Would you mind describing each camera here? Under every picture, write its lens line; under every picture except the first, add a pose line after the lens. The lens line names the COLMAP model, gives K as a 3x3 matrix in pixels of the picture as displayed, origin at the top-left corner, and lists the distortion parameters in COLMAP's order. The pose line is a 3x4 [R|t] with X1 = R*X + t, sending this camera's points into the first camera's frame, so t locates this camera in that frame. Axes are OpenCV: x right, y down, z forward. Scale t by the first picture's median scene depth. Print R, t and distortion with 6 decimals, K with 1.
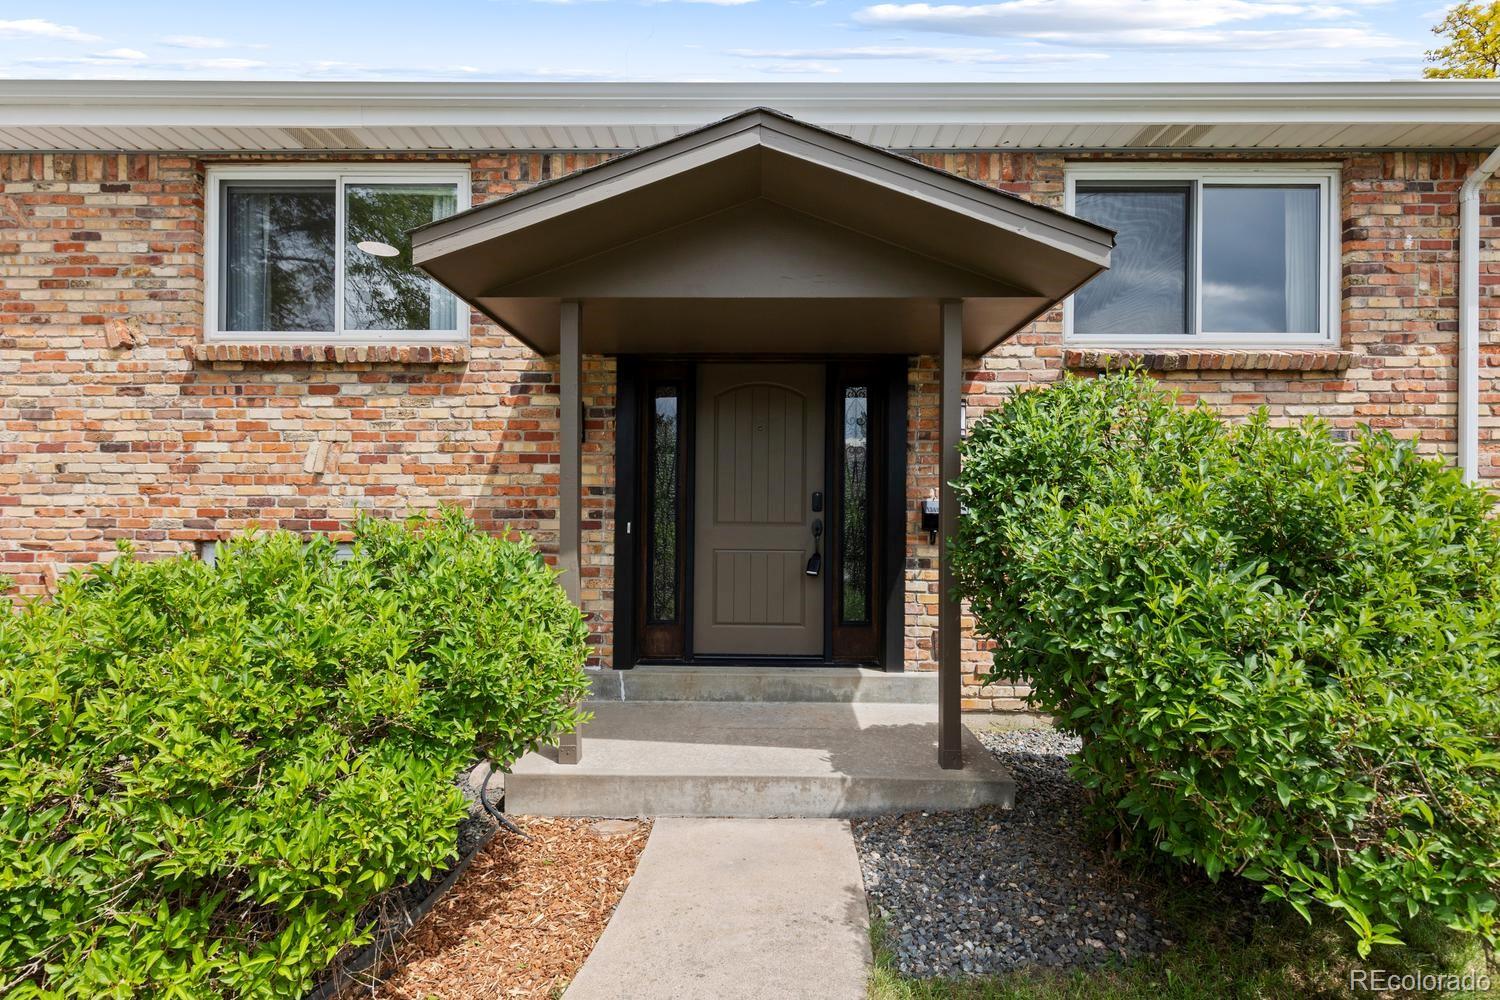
lens RADIAL K [[680.6, 0, 751.6], [0, 680.6, 503.5], [0, 0, 1]] dist [0.006511, -0.000753]
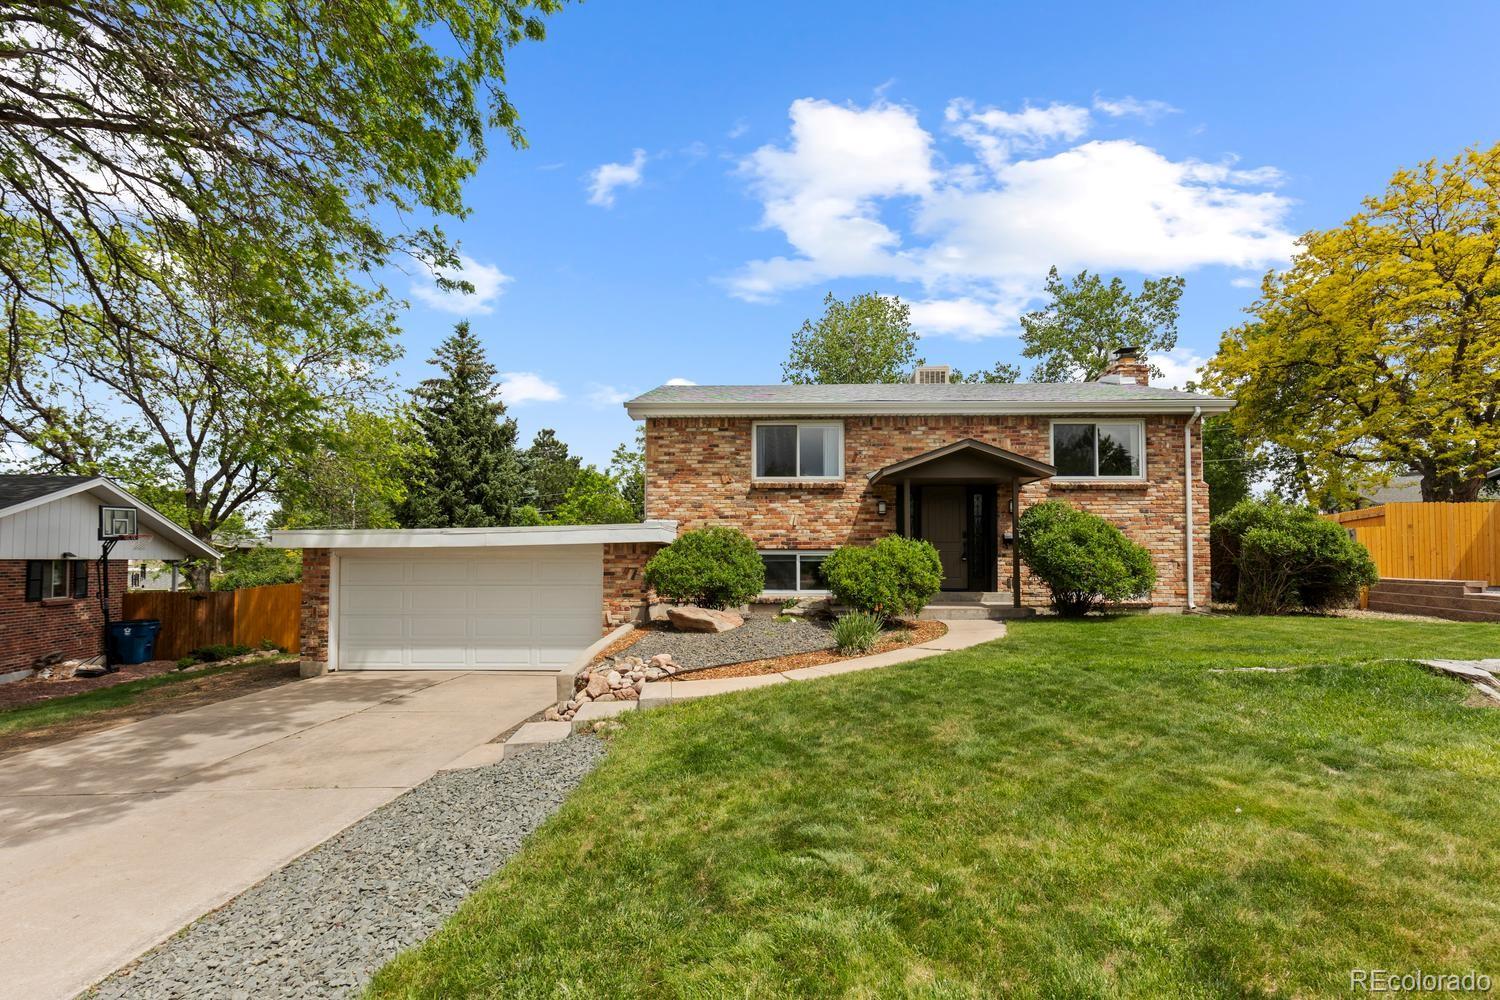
lens RADIAL K [[695.9, 0, 749.0], [0, 695.9, 527.2], [0, 0, 1]] dist [0.007294, 0.000136]
pose [[0.999563, -0.005028, -0.029127, -0.745180], [0.004131, 0.999517, -0.030802, 0.054262], [0.029268, 0.030668, 0.999101, -2.008851]]
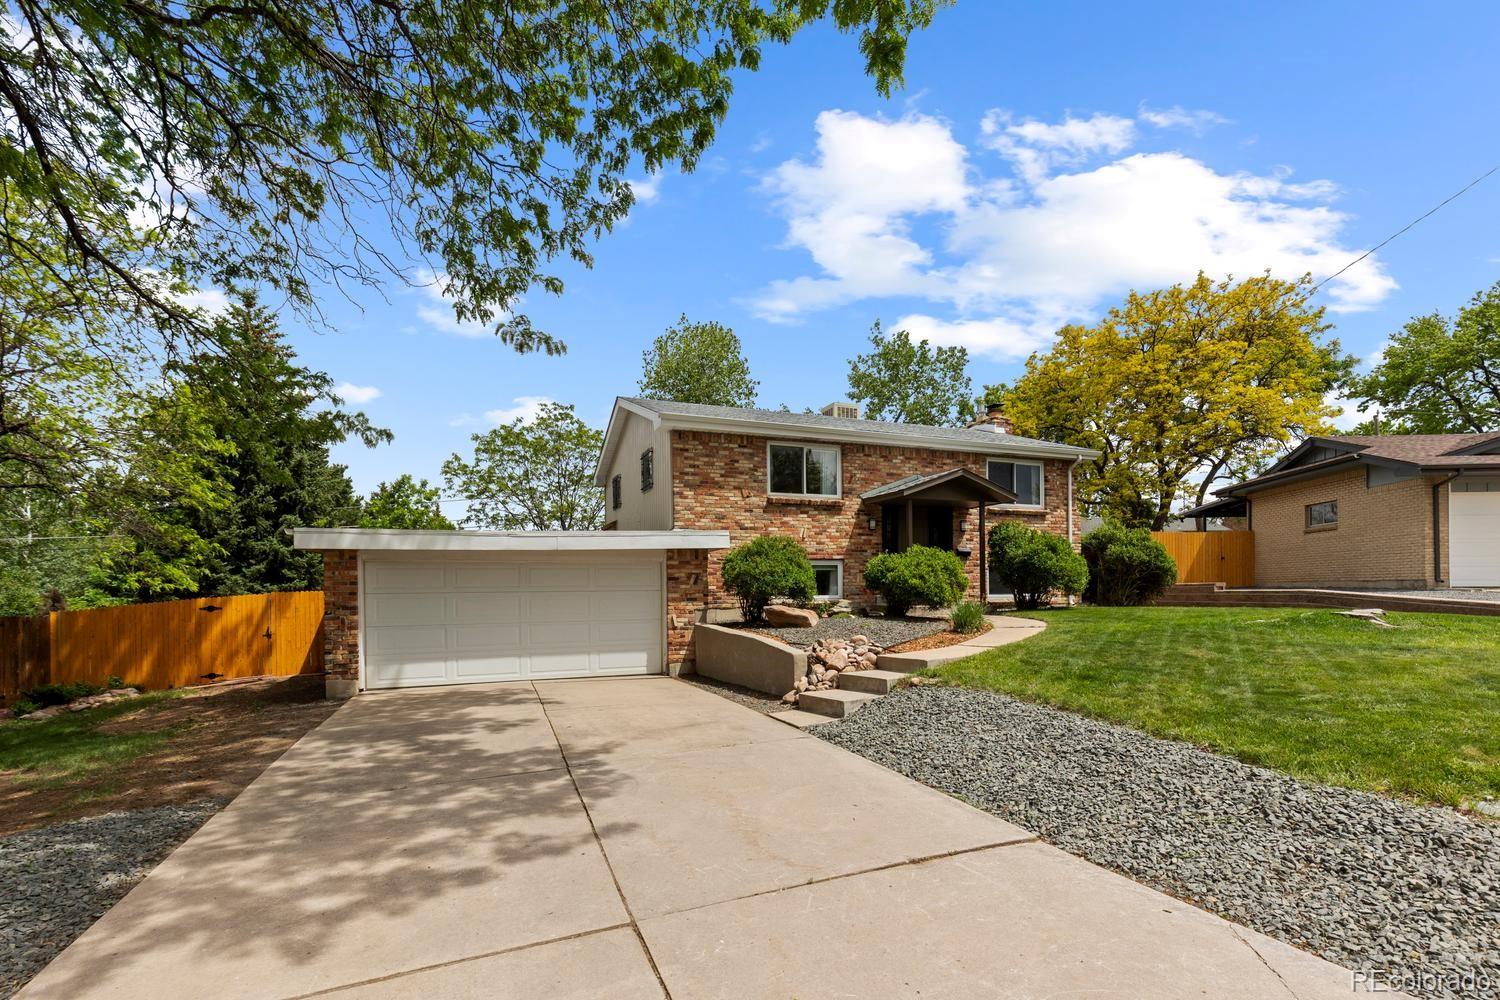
lens RADIAL K [[732.3, 0, 742.0], [0, 732.3, 579.2], [0, 0, 1]] dist [0.005306, 0.000210]
pose [[0.927157, -0.005279, 0.374635, -2.231428], [0.006878, 0.999972, -0.002930, 0.163153], [-0.374609, 0.005293, 0.927168, -2.151009]]
